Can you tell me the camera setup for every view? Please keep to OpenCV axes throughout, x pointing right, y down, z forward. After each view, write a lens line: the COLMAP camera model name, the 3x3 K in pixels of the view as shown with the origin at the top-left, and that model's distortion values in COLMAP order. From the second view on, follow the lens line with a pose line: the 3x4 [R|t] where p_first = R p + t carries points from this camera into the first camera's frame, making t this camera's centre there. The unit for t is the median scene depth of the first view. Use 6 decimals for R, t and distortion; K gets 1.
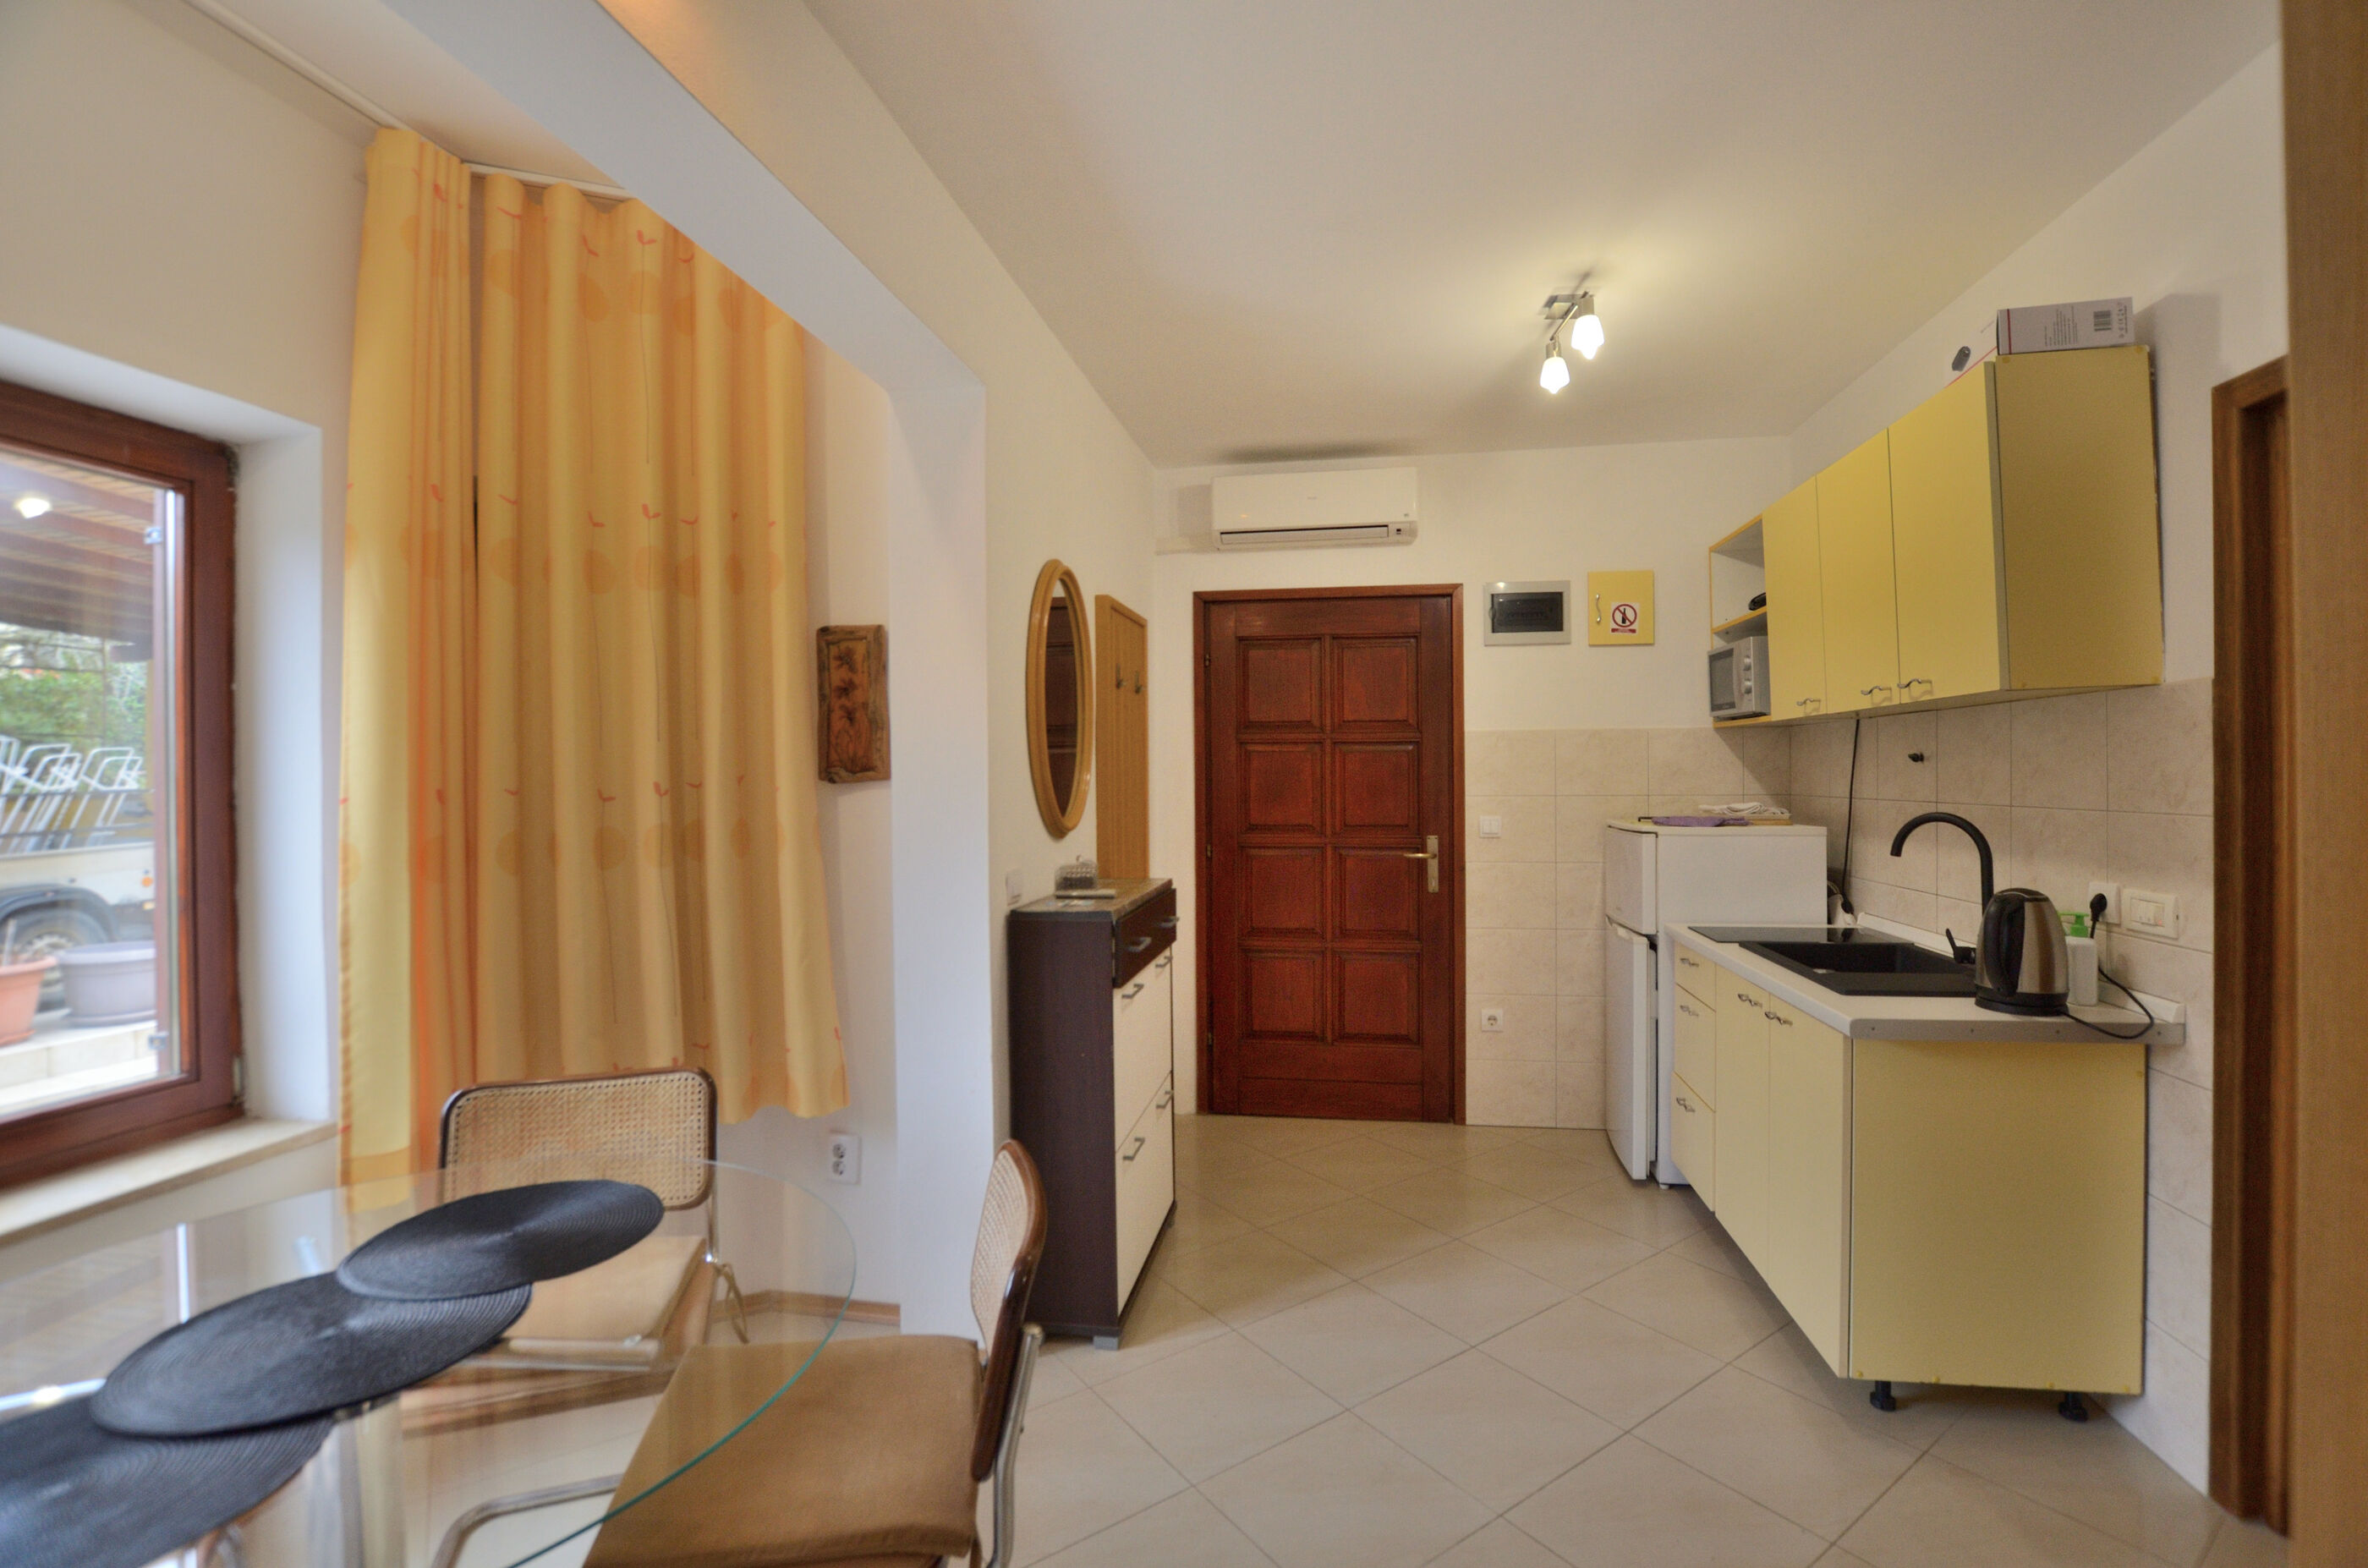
lens RADIAL K [[1044.7, 0, 1202.6], [0, 1044.7, 780.2], [0, 0, 1]] dist [-0.028771, 0.003171]
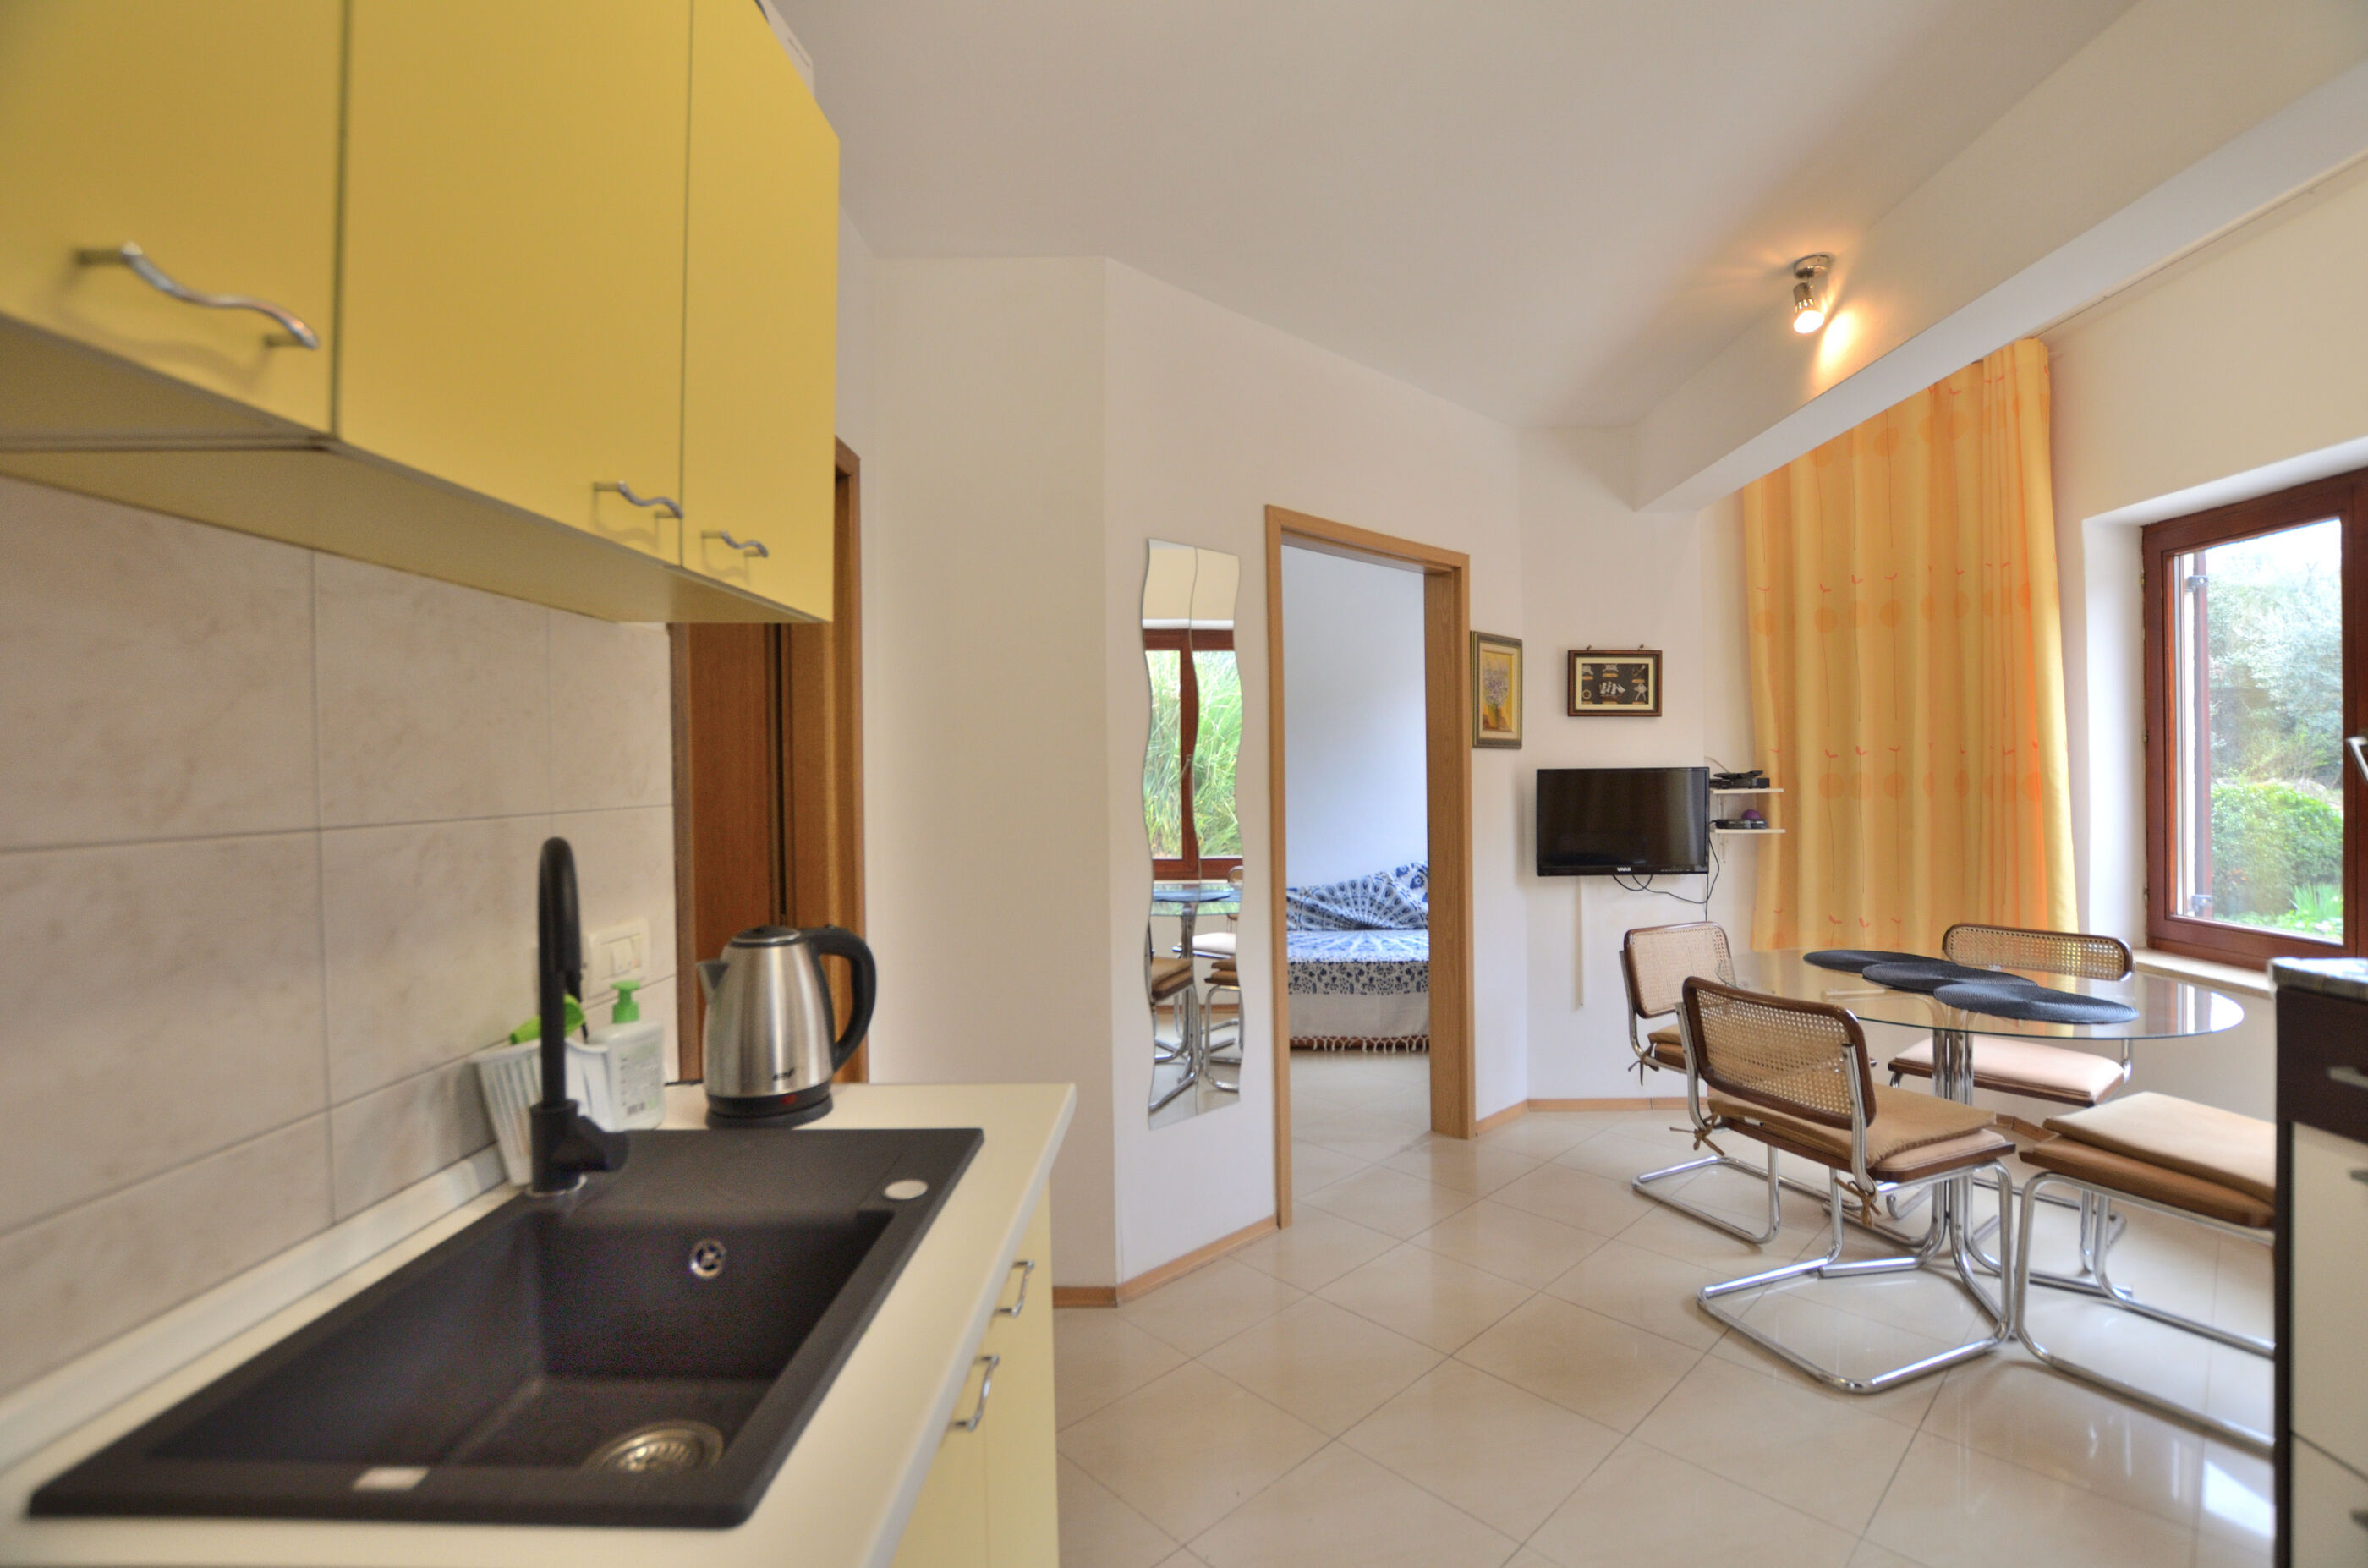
lens RADIAL K [[1044.7, 0, 1197.4], [0, 1044.7, 778.6], [0, 0, 1]] dist [-0.028771, 0.003171]
pose [[-0.989420, 0.026524, -0.142637, 0.452414], [0.024774, 0.999595, 0.014031, 0.008674], [0.142951, 0.010349, -0.989676, 1.212190]]
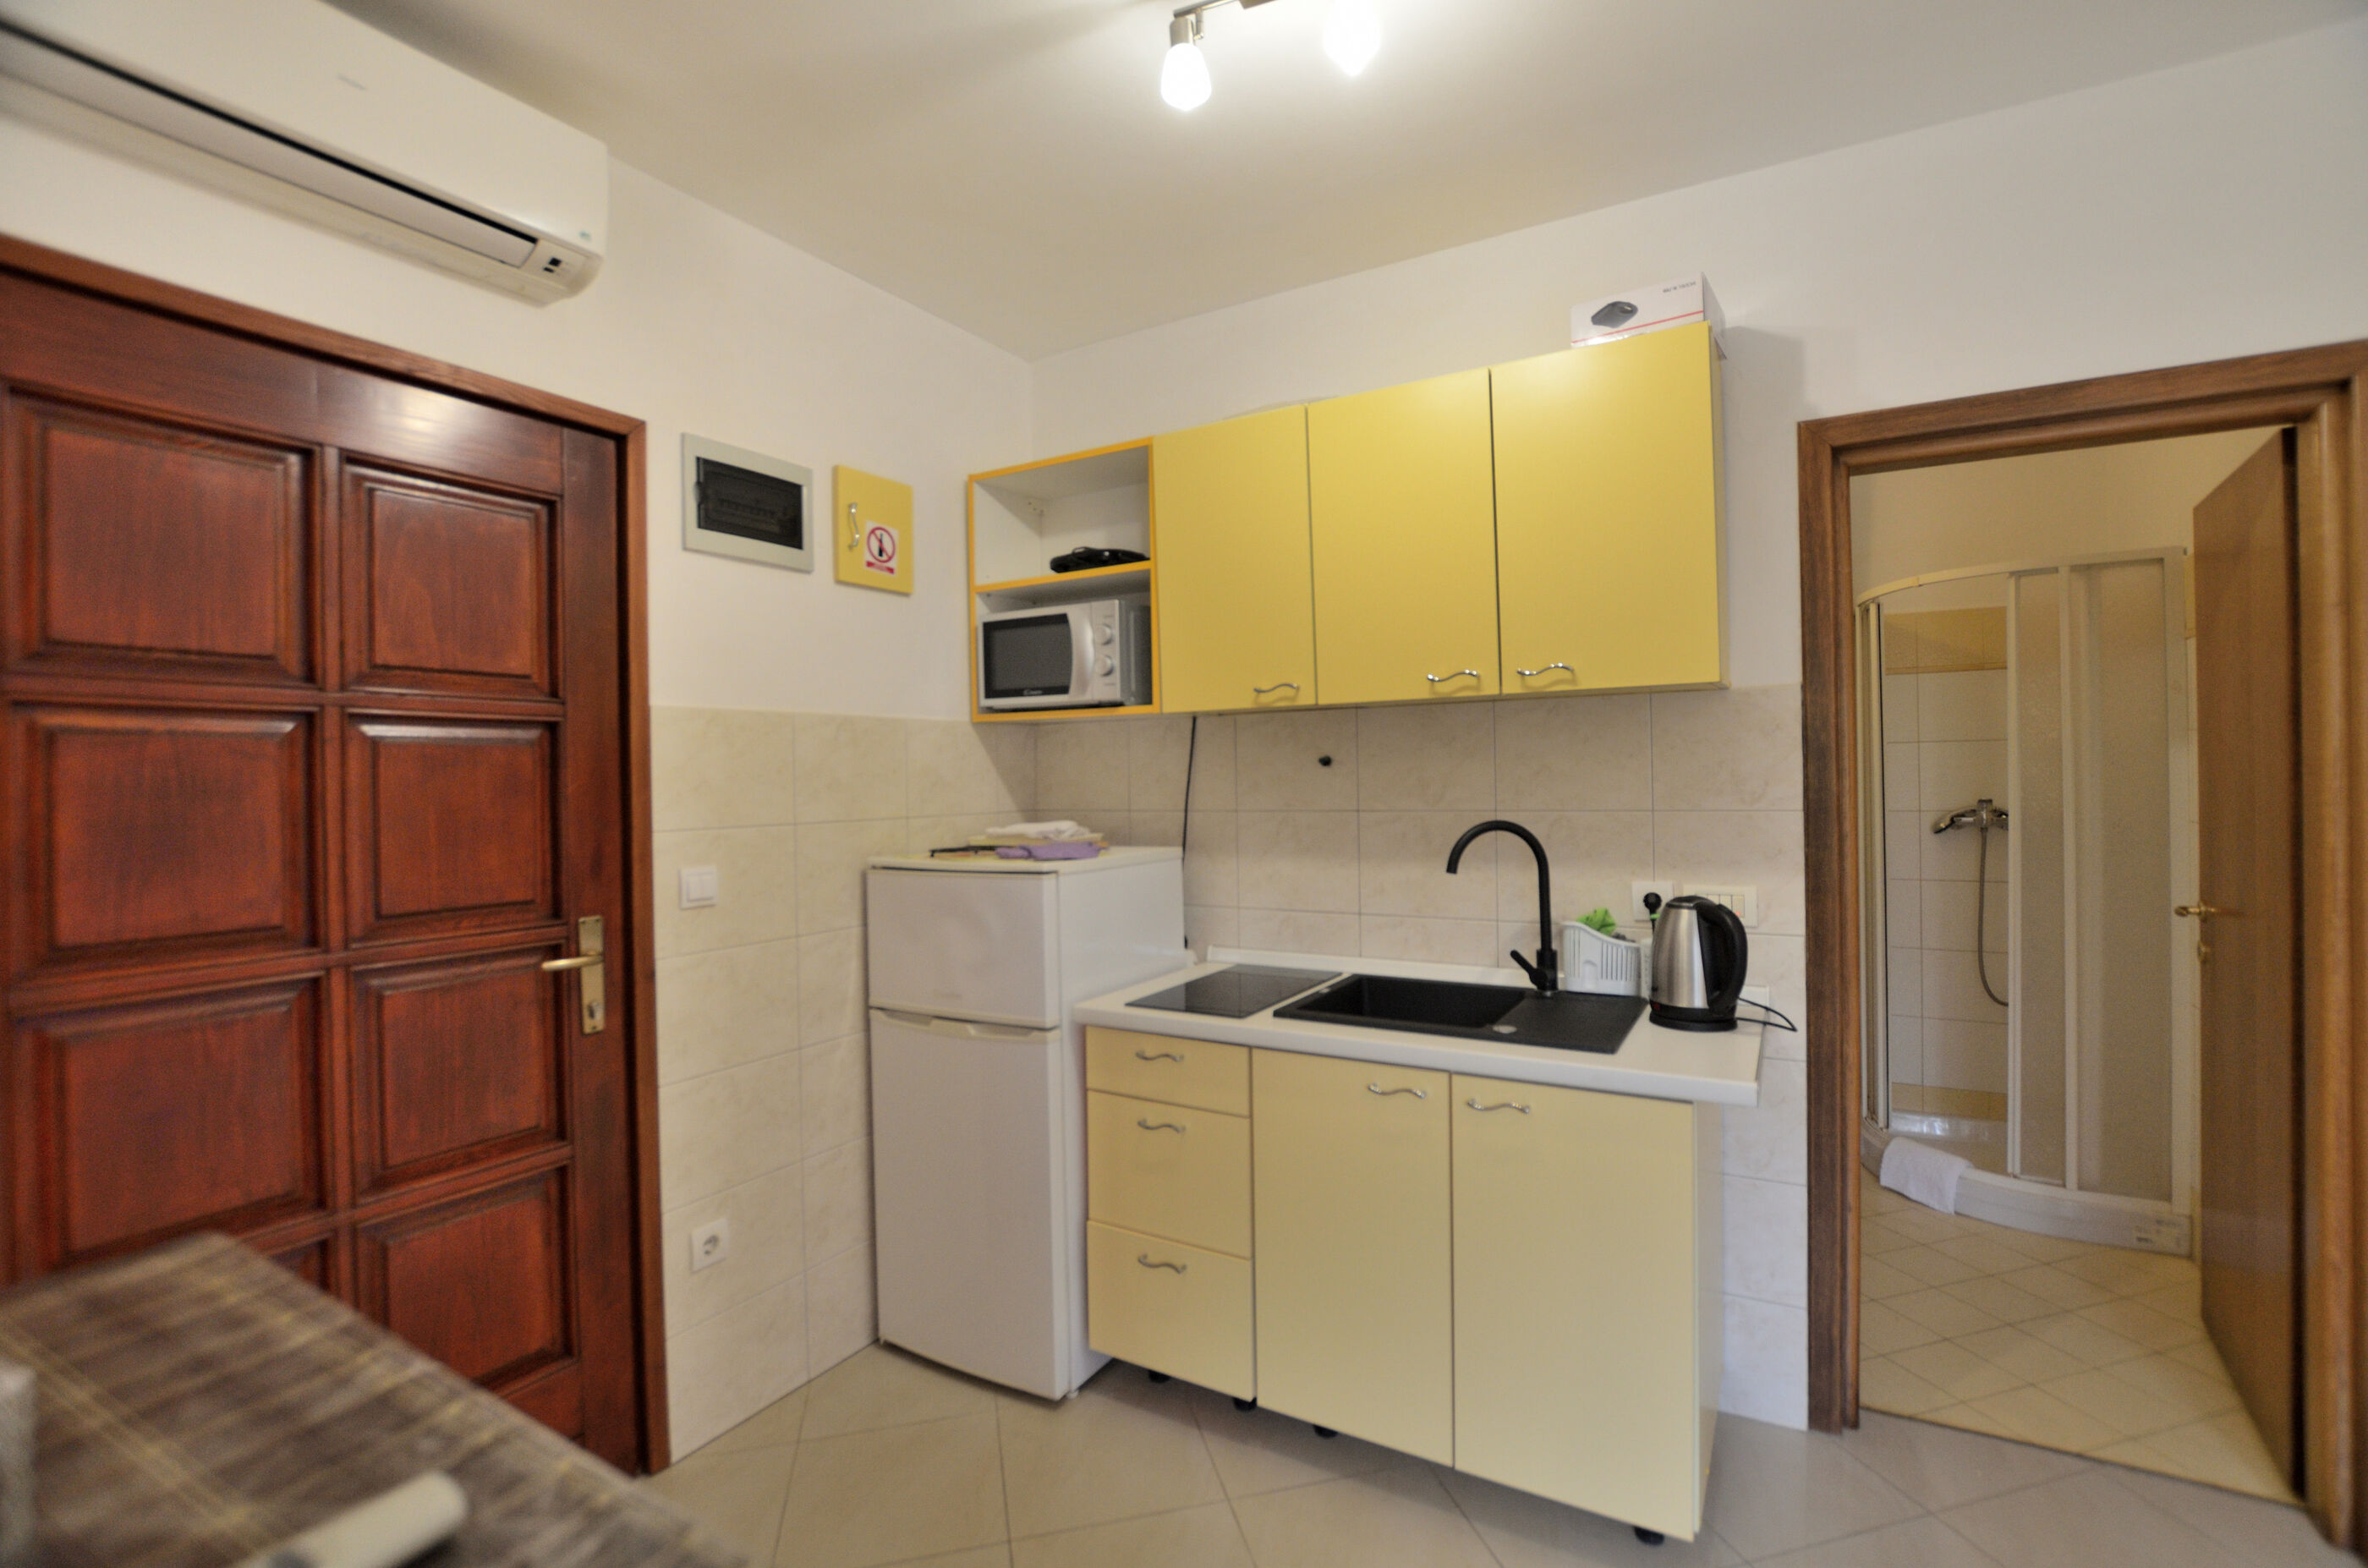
lens RADIAL K [[1044.7, 0, 1190.4], [0, 1044.7, 778.5], [0, 0, 1]] dist [-0.028771, 0.003171]
pose [[0.359846, -0.000809, 0.933011, -0.182616], [0.020707, 0.999760, -0.007119, -0.003009], [-0.932782, 0.021882, 0.359776, 0.786741]]
